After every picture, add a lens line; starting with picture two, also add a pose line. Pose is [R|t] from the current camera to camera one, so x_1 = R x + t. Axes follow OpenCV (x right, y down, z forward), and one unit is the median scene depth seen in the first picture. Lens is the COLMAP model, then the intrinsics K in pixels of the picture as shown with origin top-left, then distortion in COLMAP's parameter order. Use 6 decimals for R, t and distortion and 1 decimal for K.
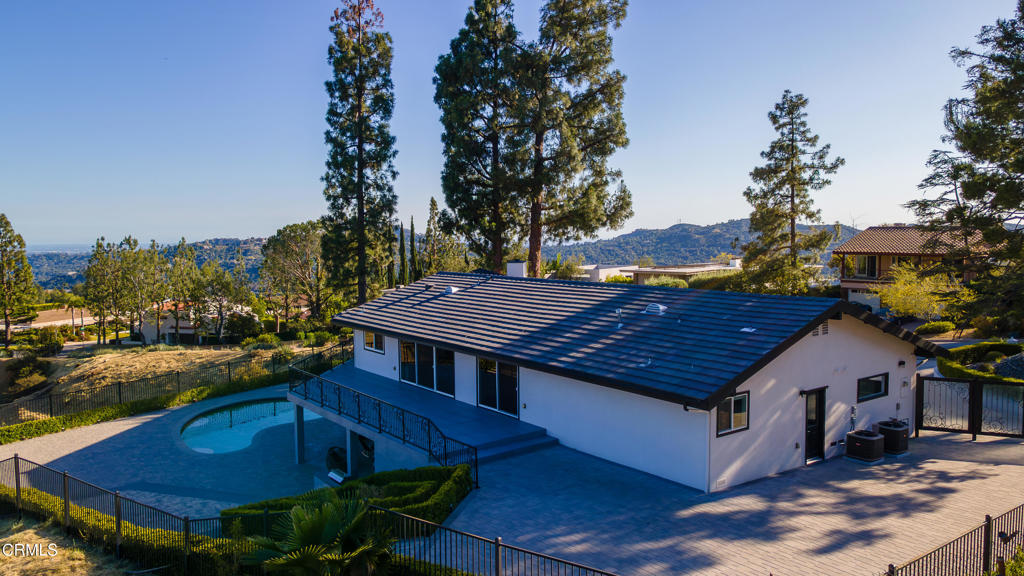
lens RADIAL K [[748.8, 0, 502.0], [0, 748.8, 288.9], [0, 0, 1]] dist [0.024090, 0.070157]
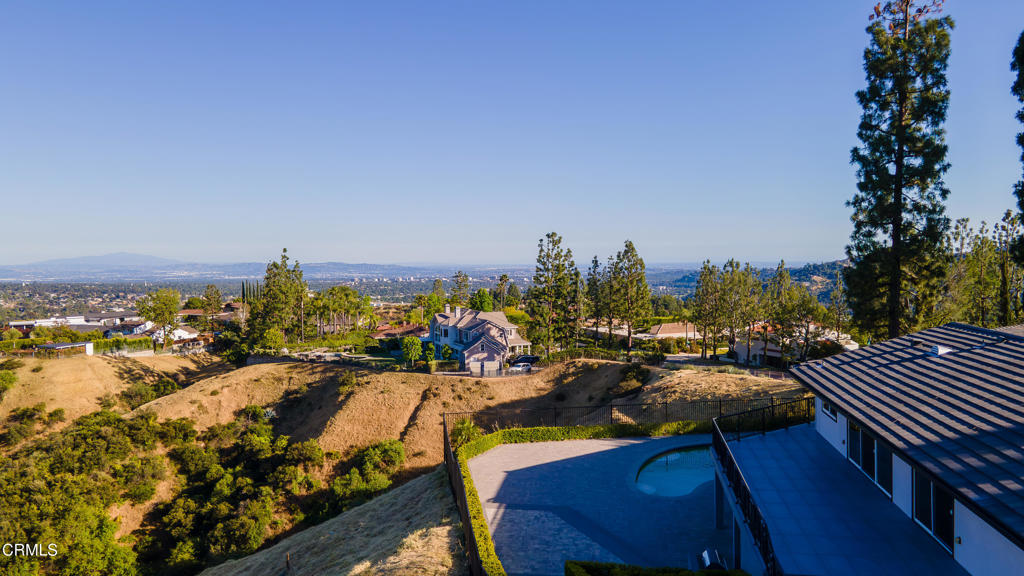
lens RADIAL K [[748.8, 0, 502.0], [0, 748.8, 288.9], [0, 0, 1]] dist [0.024090, 0.070157]
pose [[0.698384, 0.034383, -0.714897, 0.111135], [-0.052422, 0.998620, -0.003182, -0.023005], [0.713801, 0.039699, 0.699222, 0.099392]]
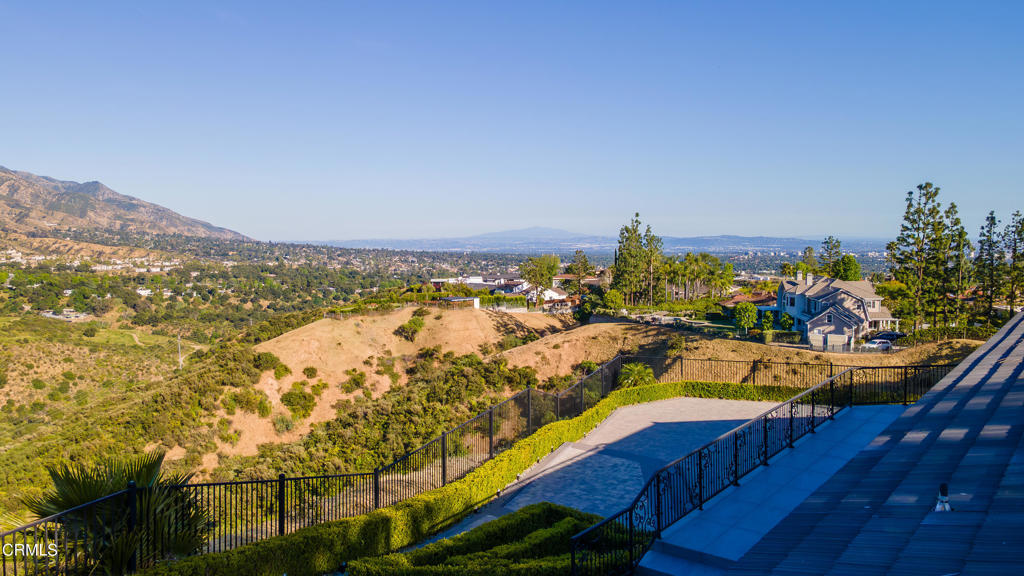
lens RADIAL K [[748.8, 0, 502.0], [0, 748.8, 288.9], [0, 0, 1]] dist [0.024090, 0.070157]
pose [[0.251225, 0.078194, -0.964765, 0.162379], [-0.068653, 0.995661, 0.062821, 0.004801], [0.965491, 0.050452, 0.255503, 0.293742]]
